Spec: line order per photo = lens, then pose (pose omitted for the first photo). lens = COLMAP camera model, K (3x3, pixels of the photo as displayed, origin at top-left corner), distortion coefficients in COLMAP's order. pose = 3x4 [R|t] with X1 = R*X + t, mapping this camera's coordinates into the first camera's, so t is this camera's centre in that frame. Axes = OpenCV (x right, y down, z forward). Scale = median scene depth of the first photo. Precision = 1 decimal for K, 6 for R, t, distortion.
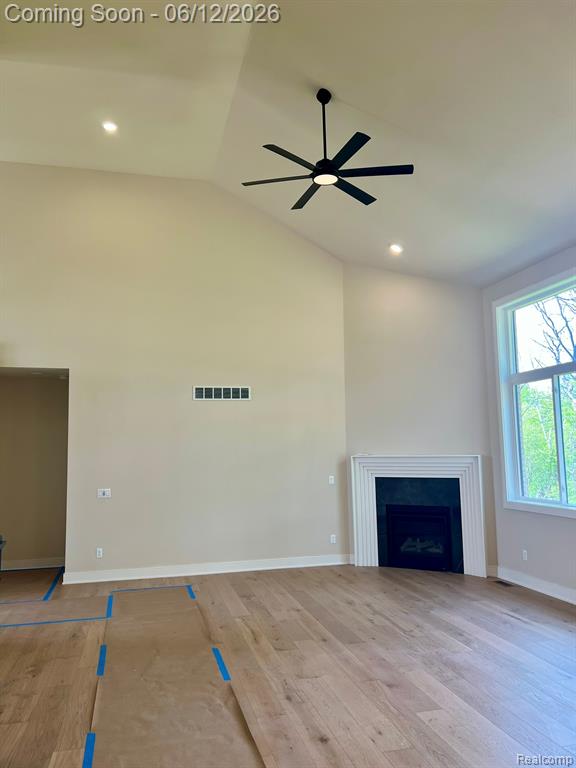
lens RADIAL K [[580.6, 0, 289.3], [0, 580.6, 382.0], [0, 0, 1]] dist [0.018129, -0.010182]
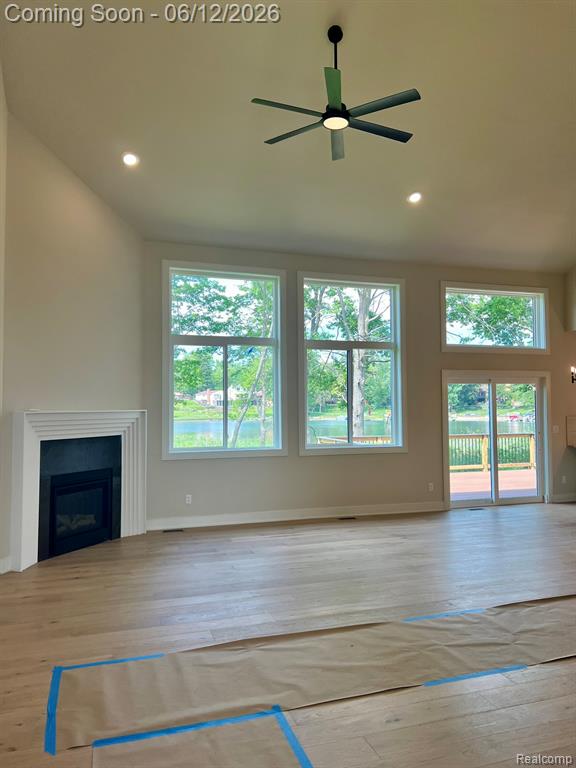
lens RADIAL K [[580.6, 0, 289.3], [0, 580.6, 382.0], [0, 0, 1]] dist [0.018129, -0.010182]
pose [[-0.069656, 0.056053, 0.995995, -0.678873], [-0.111365, 0.991742, -0.063603, 0.116055], [-0.991335, -0.115349, -0.062839, 0.846417]]
